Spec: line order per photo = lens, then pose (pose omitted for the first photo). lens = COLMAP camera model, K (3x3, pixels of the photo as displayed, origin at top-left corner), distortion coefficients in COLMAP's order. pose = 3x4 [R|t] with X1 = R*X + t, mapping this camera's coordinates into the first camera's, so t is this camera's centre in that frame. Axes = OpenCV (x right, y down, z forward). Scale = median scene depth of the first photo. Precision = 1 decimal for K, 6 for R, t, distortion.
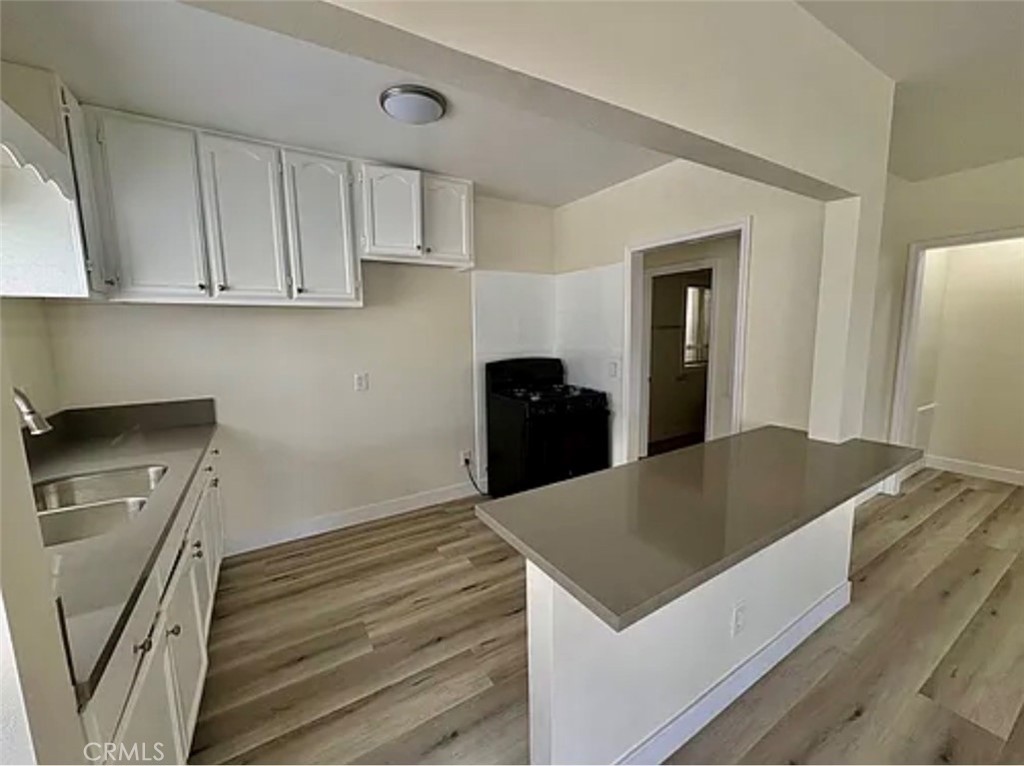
lens RADIAL K [[409.5, 0, 514.1], [0, 409.5, 382.4], [0, 0, 1]] dist [-0.001025, -0.000599]
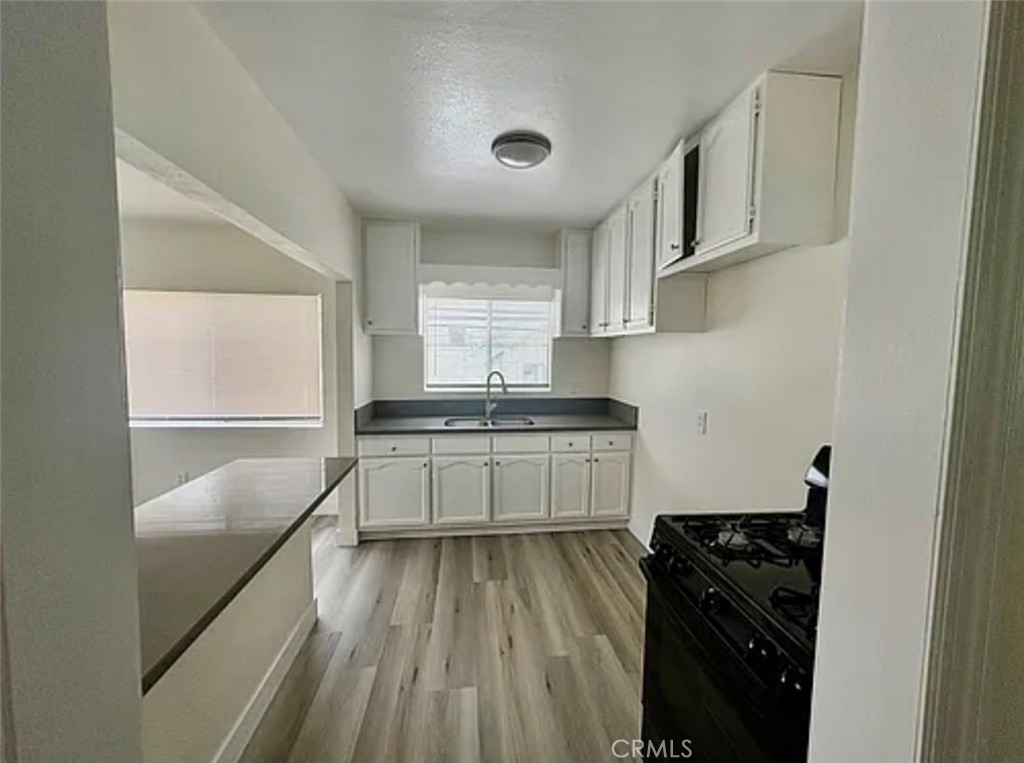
lens RADIAL K [[409.5, 0, 515.0], [0, 409.5, 383.7], [0, 0, 1]] dist [-0.001025, -0.000599]
pose [[-0.427970, 0.084653, -0.899820, 0.658351], [-0.119879, 0.981490, 0.149353, -0.199556], [0.895807, 0.171788, -0.409900, 1.291469]]
